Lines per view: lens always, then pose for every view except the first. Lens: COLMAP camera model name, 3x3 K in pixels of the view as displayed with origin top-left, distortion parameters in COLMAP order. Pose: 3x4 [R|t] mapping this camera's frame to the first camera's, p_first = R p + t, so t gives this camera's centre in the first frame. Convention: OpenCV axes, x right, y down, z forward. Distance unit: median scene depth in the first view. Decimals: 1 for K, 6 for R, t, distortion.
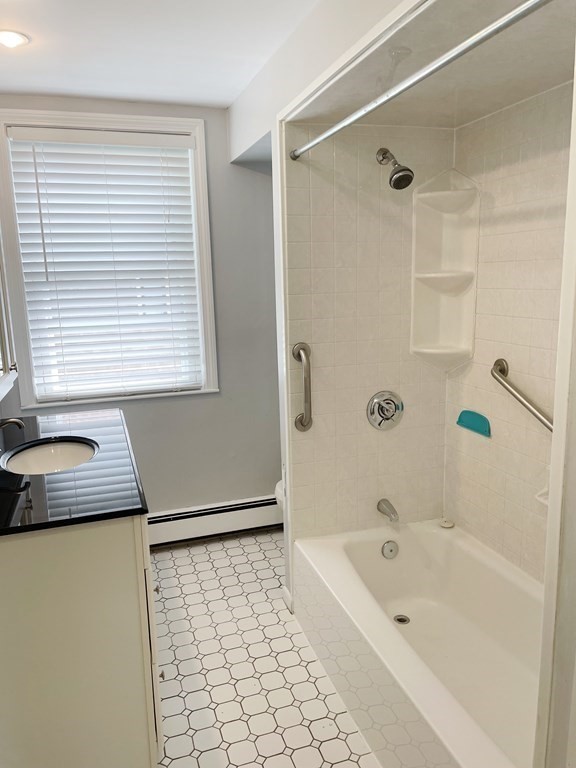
lens RADIAL K [[573.6, 0, 288.0], [0, 573.6, 384.0], [0, 0, 1]] dist [0.085875, -0.111735]
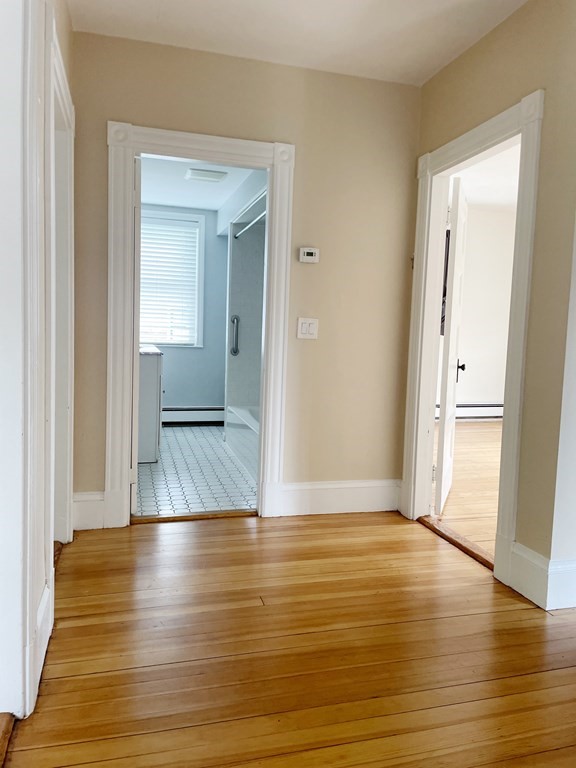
lens RADIAL K [[573.6, 0, 288.0], [0, 573.6, 384.0], [0, 0, 1]] dist [0.085875, -0.111735]
pose [[0.996849, 0.066743, -0.042874, 0.288273], [-0.070453, 0.993280, -0.091822, 0.327445], [0.036457, 0.094553, 0.994852, -1.029155]]
